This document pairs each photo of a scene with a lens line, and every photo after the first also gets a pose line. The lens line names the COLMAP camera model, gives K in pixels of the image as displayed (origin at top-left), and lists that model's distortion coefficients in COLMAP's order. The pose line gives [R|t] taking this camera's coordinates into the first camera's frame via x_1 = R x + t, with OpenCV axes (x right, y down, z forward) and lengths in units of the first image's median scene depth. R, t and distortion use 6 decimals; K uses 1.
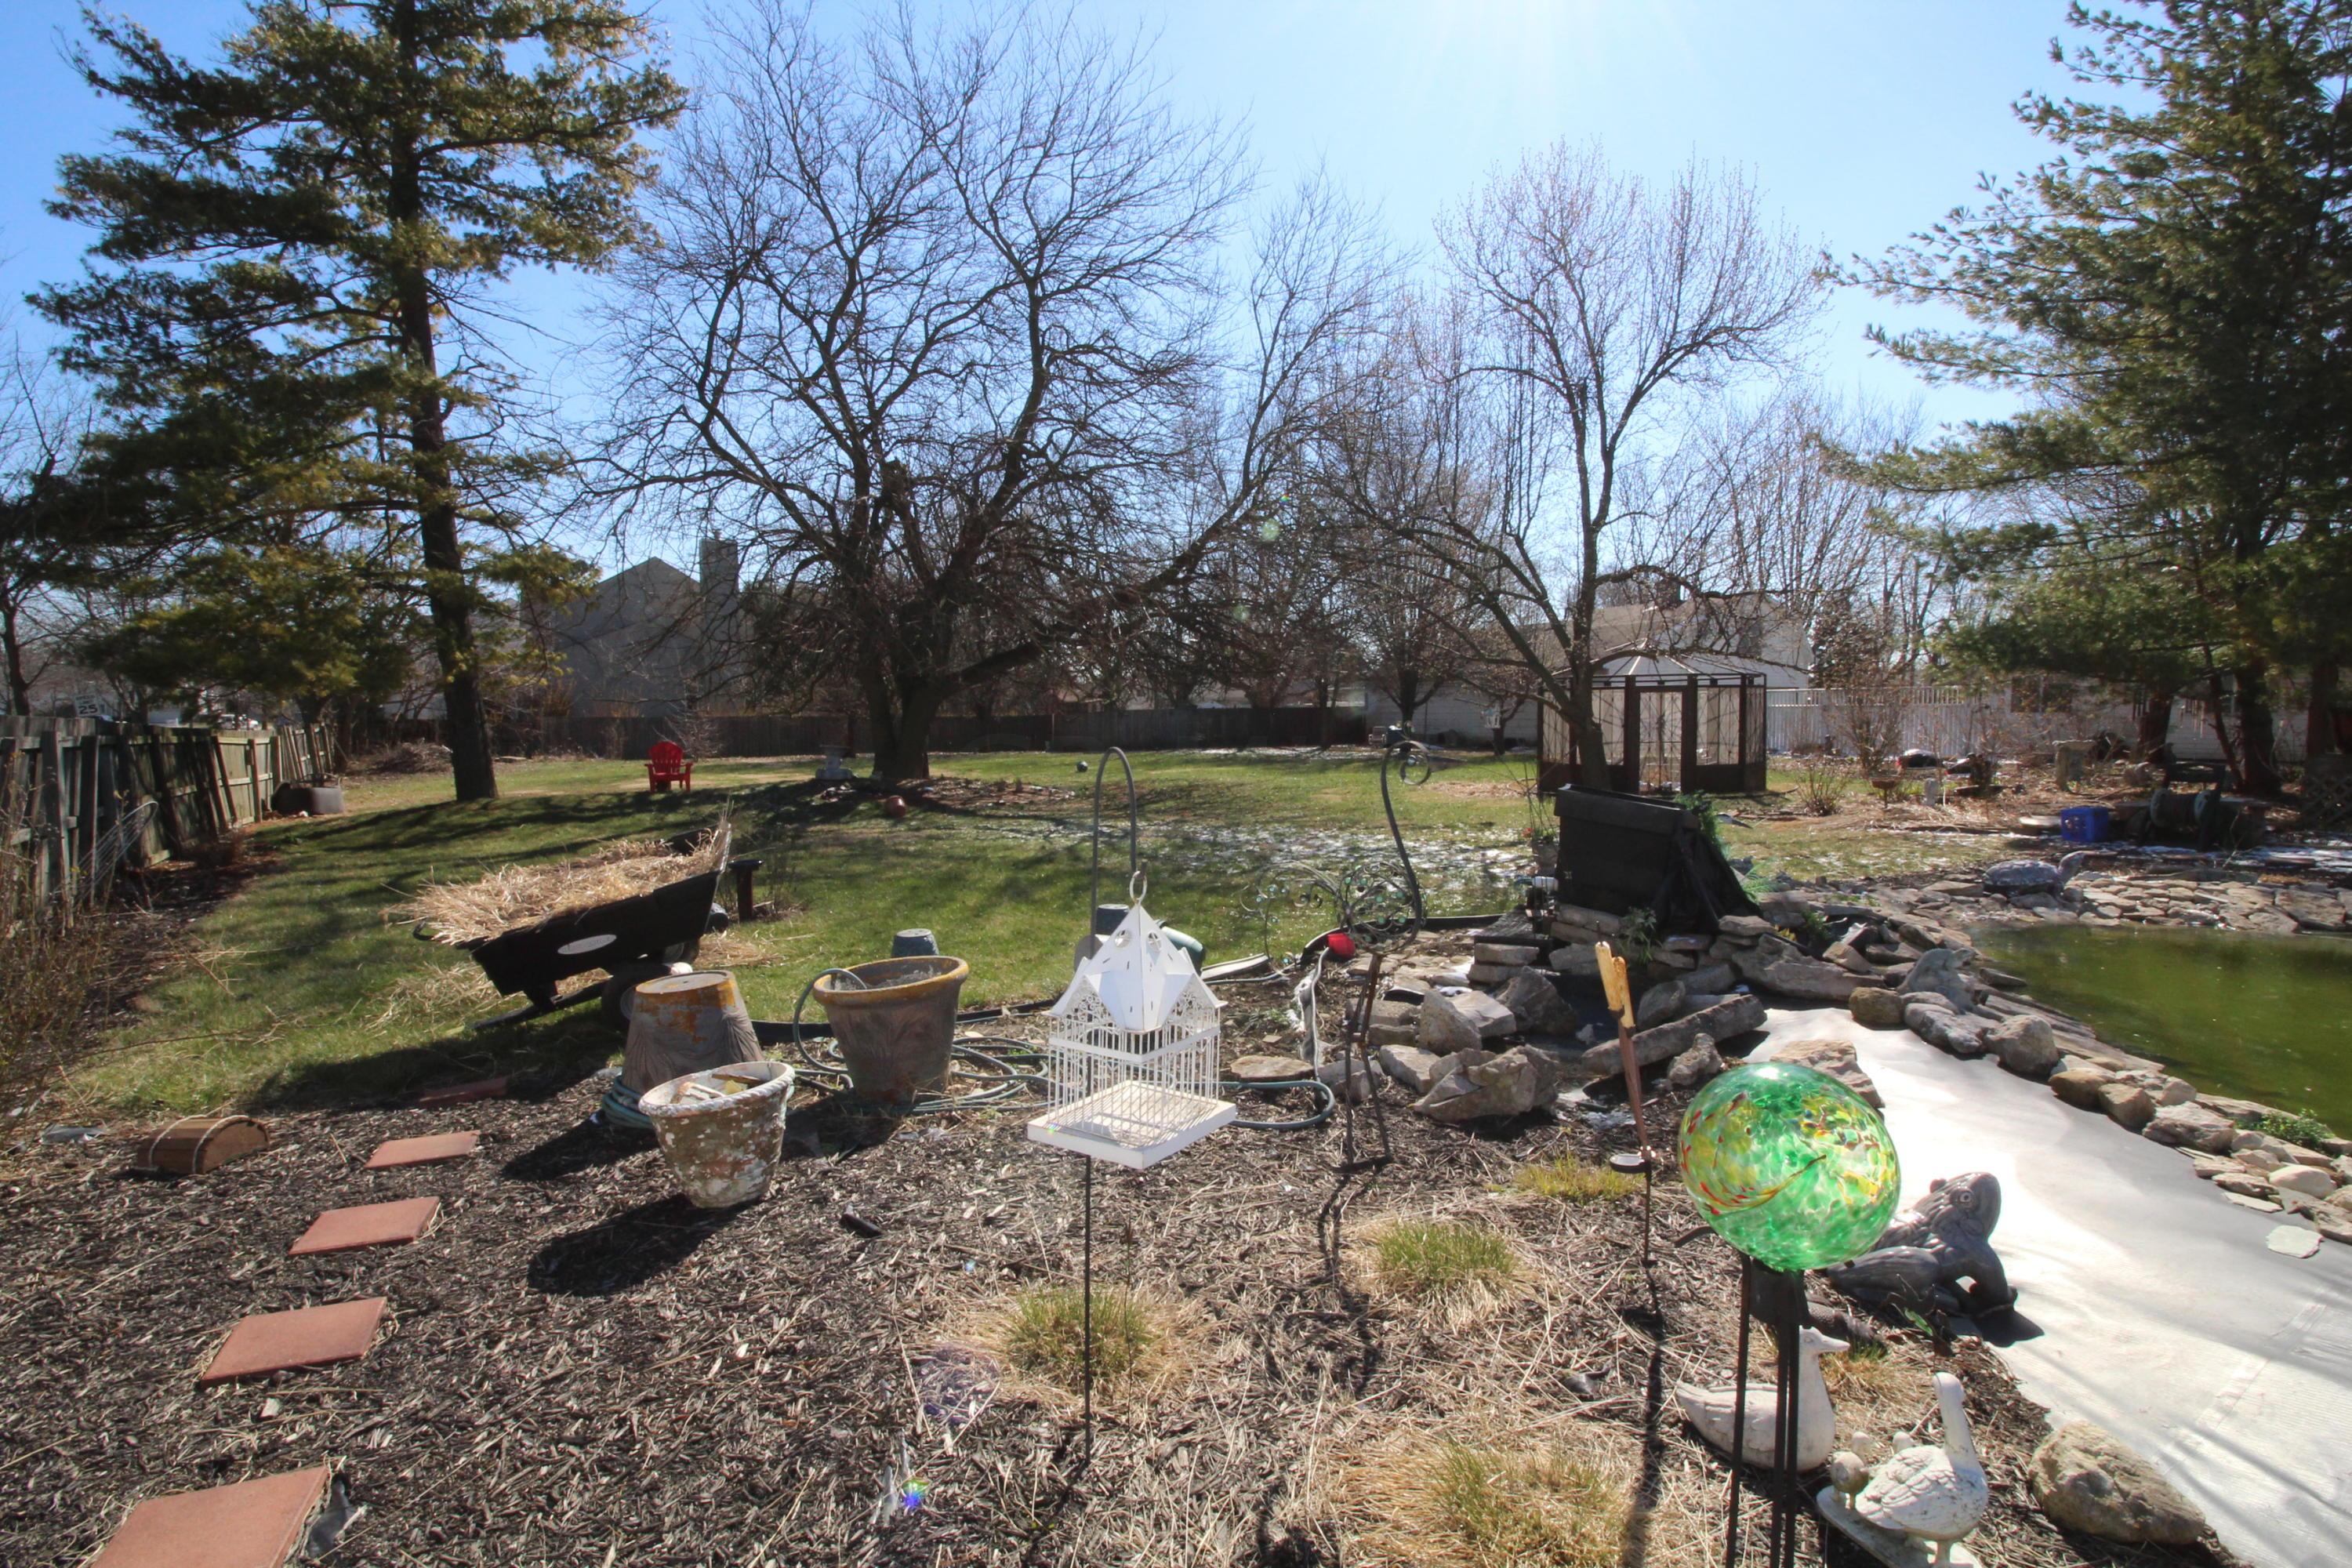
lens RADIAL K [[1079.3, 0, 1173.2], [0, 1079.3, 785.5], [0, 0, 1]] dist [-0.007127, -0.009774]
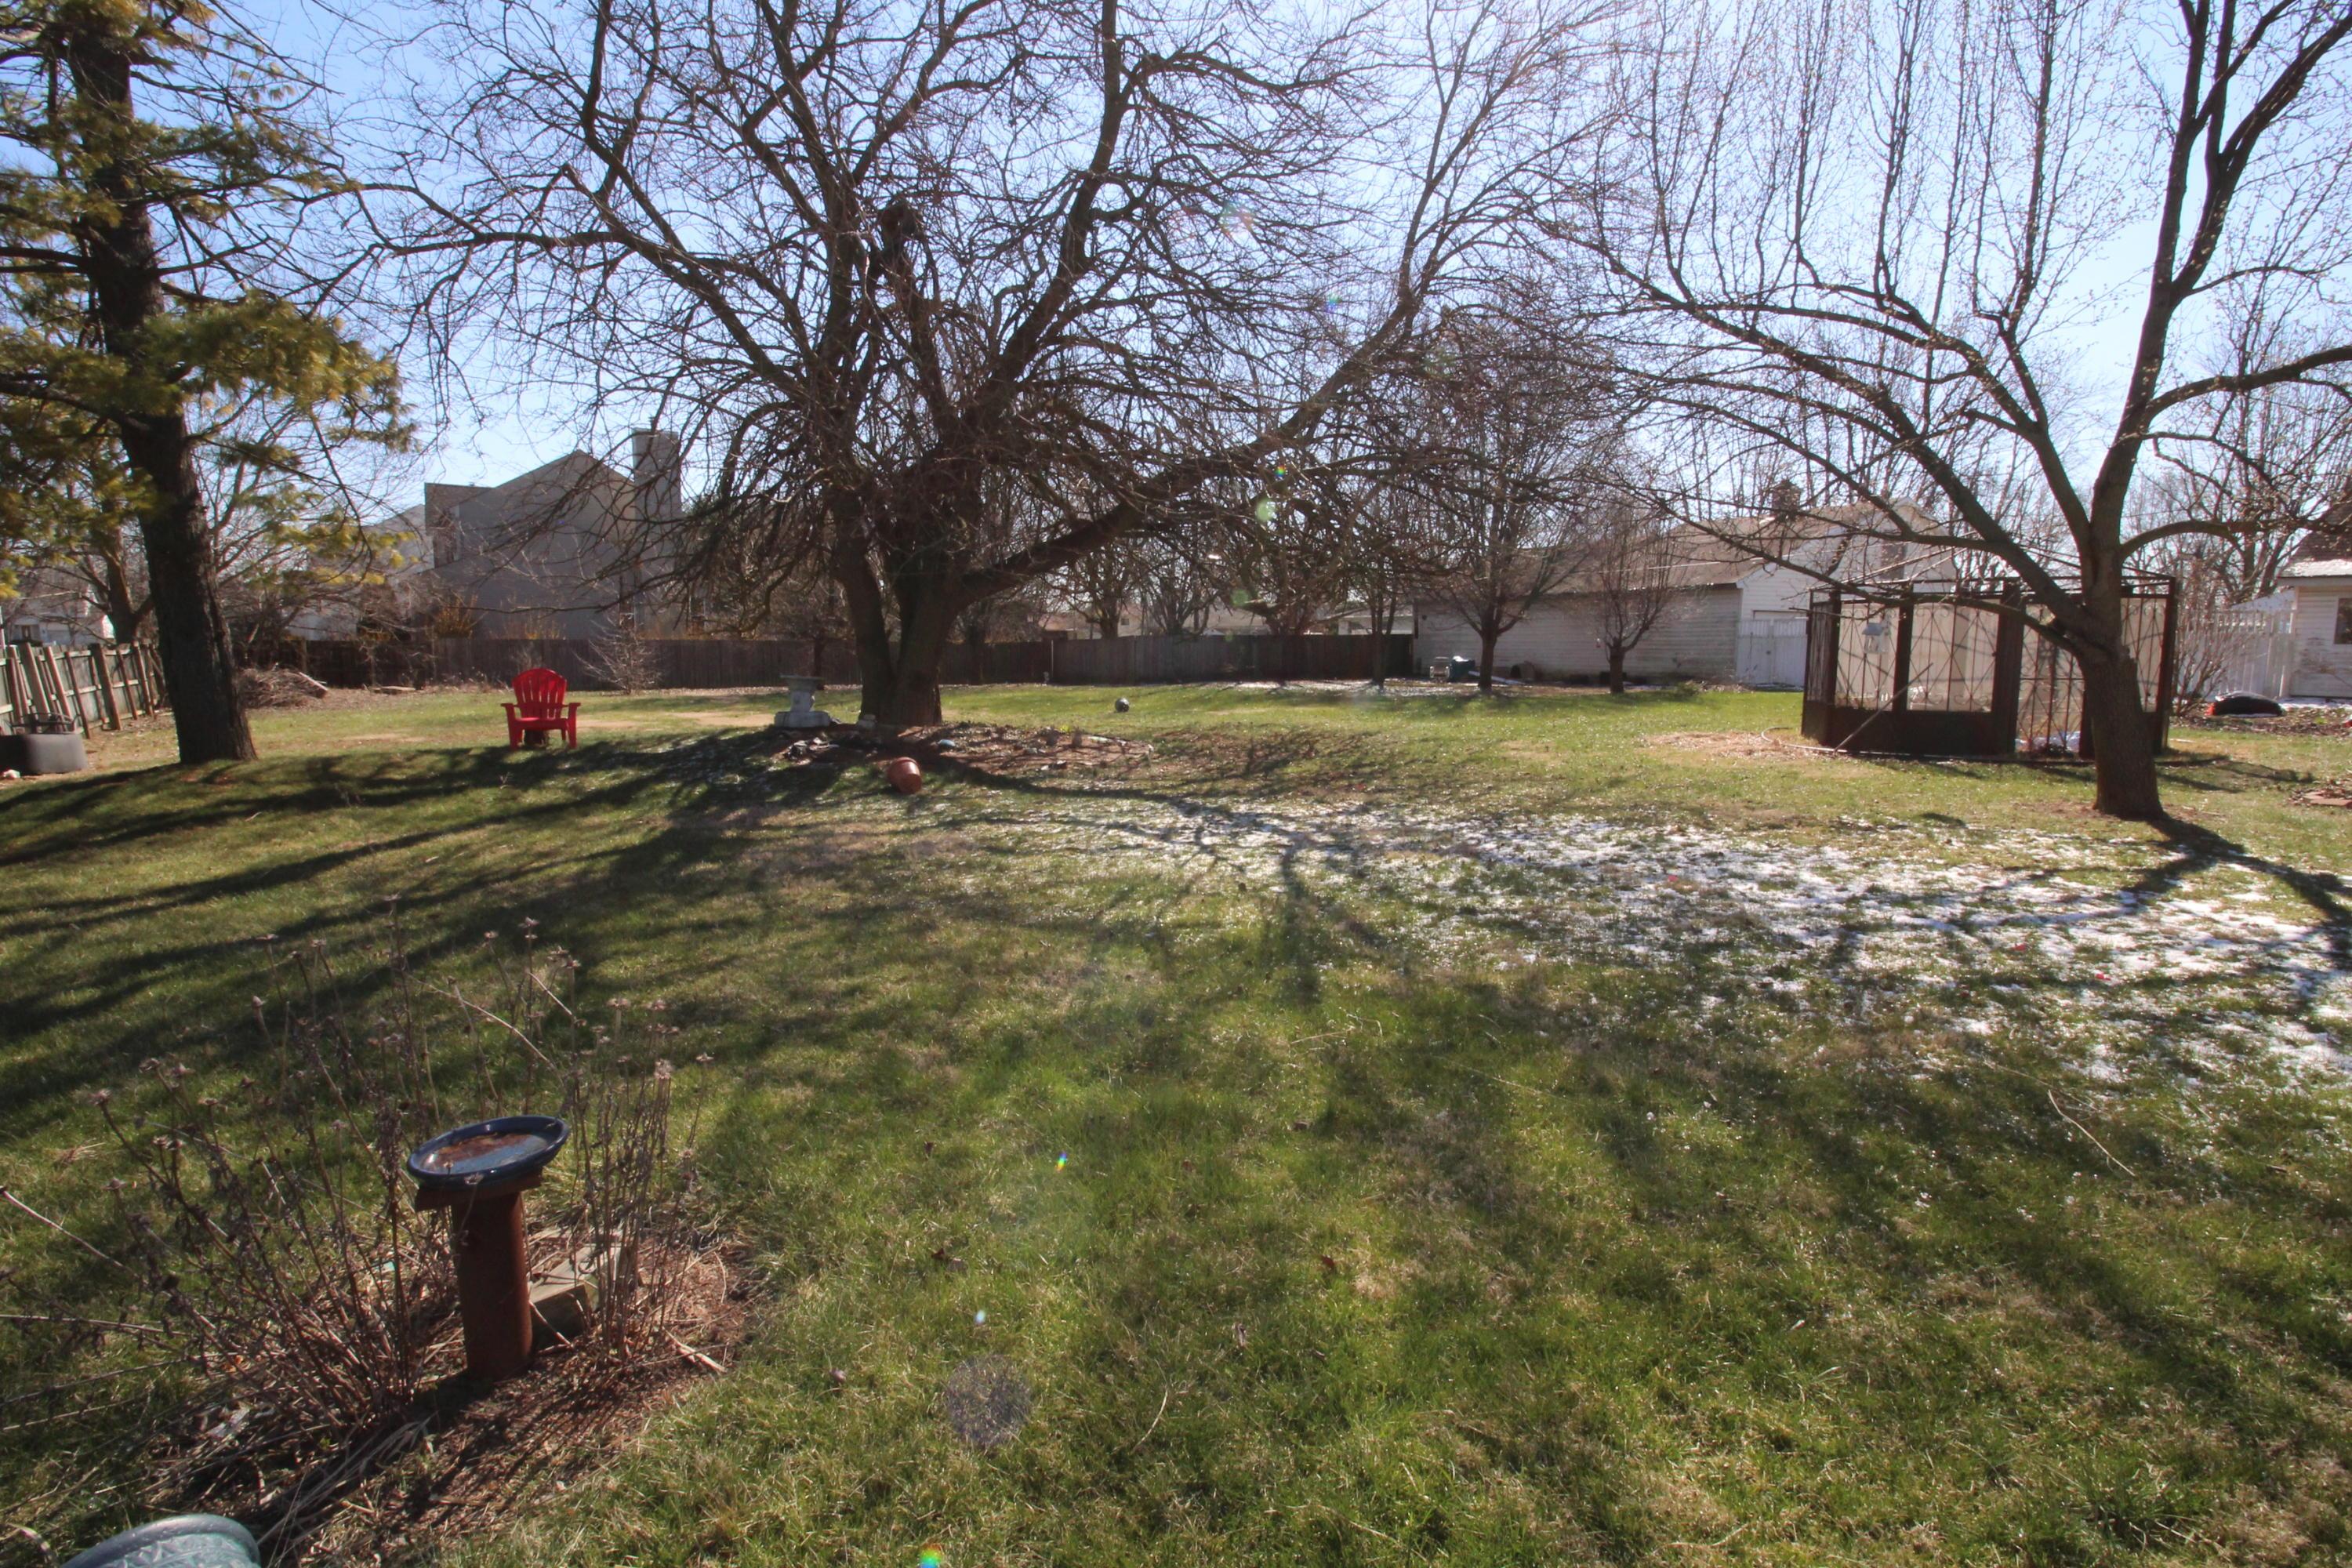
lens RADIAL K [[1079.3, 0, 1178.9], [0, 1079.3, 779.6], [0, 0, 1]] dist [-0.007127, -0.009774]
pose [[0.999468, 0.004263, 0.032347, -0.098596], [-0.006124, 0.998317, 0.057672, -0.012261], [-0.032047, -0.057839, 0.997811, 0.307853]]
